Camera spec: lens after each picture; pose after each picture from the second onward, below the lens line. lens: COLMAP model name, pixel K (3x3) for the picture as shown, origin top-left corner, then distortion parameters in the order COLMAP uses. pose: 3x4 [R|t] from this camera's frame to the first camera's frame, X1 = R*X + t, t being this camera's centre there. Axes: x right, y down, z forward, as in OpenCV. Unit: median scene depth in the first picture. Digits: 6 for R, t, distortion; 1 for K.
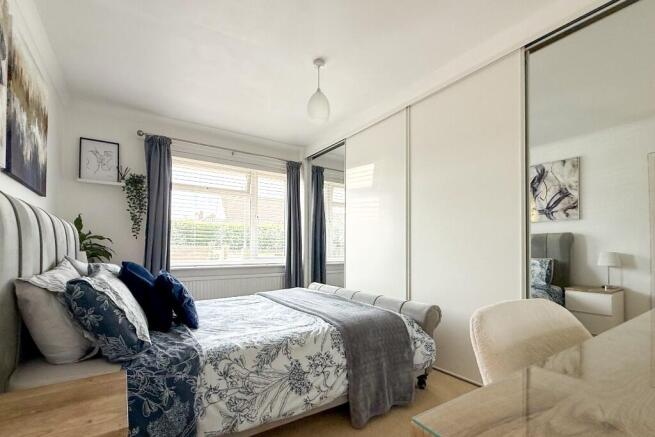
lens RADIAL K [[285.2, 0, 328.7], [0, 285.2, 249.4], [0, 0, 1]] dist [-0.000914, -0.000097]
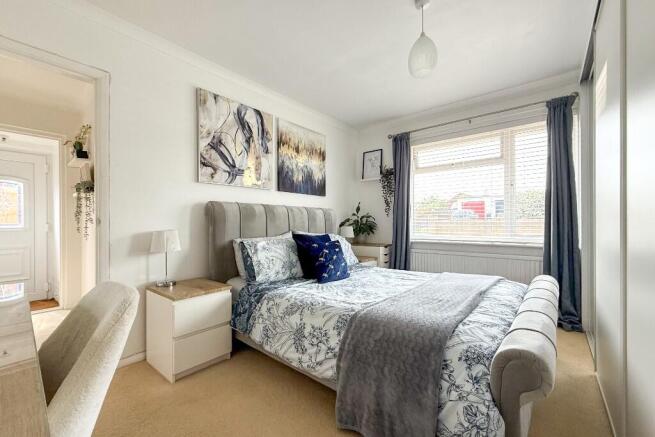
lens RADIAL K [[277.4, 0, 336.0], [0, 277.4, 223.1], [0, 0, 1]] dist [-0.001529, -0.000502]
pose [[0.288628, 0.000593, -0.957441, 0.658614], [0.006486, 0.999976, 0.002575, -0.017445], [0.957419, -0.006954, 0.288617, 0.515470]]
